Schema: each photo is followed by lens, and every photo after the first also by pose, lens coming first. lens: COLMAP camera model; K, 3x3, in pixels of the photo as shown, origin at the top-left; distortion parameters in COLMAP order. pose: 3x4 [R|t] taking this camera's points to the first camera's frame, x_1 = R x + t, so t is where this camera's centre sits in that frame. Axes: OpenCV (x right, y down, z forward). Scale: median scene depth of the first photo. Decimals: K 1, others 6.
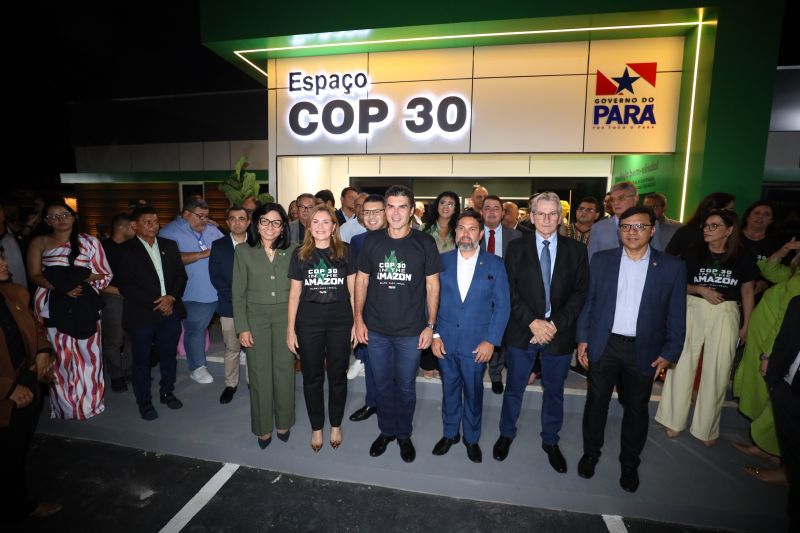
lens RADIAL K [[356.3, 0, 402.8], [0, 356.3, 253.2], [0, 0, 1]] dist [-0.041654, 0.009676]
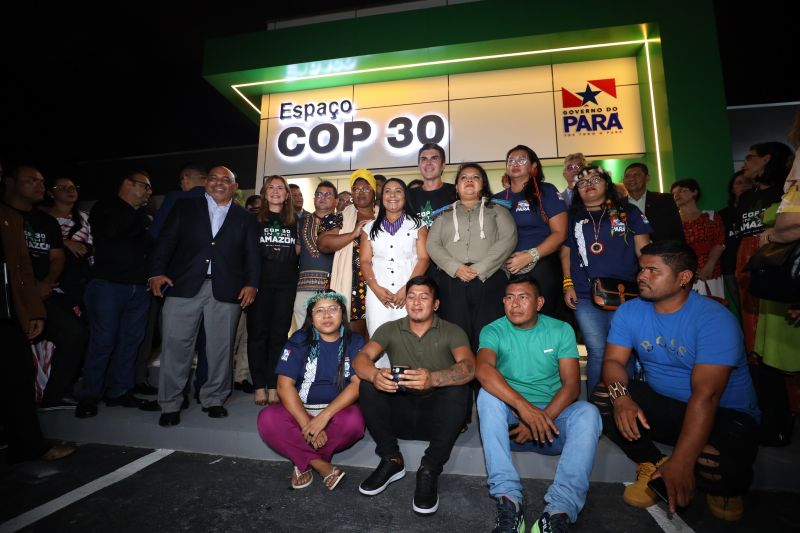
lens RADIAL K [[356.3, 0, 402.8], [0, 356.3, 253.2], [0, 0, 1]] dist [-0.041654, 0.009676]
pose [[0.999845, -0.015868, 0.007669, 0.041553], [0.017255, 0.969936, -0.242748, 0.225625], [-0.003586, 0.242842, 0.970059, 0.059939]]
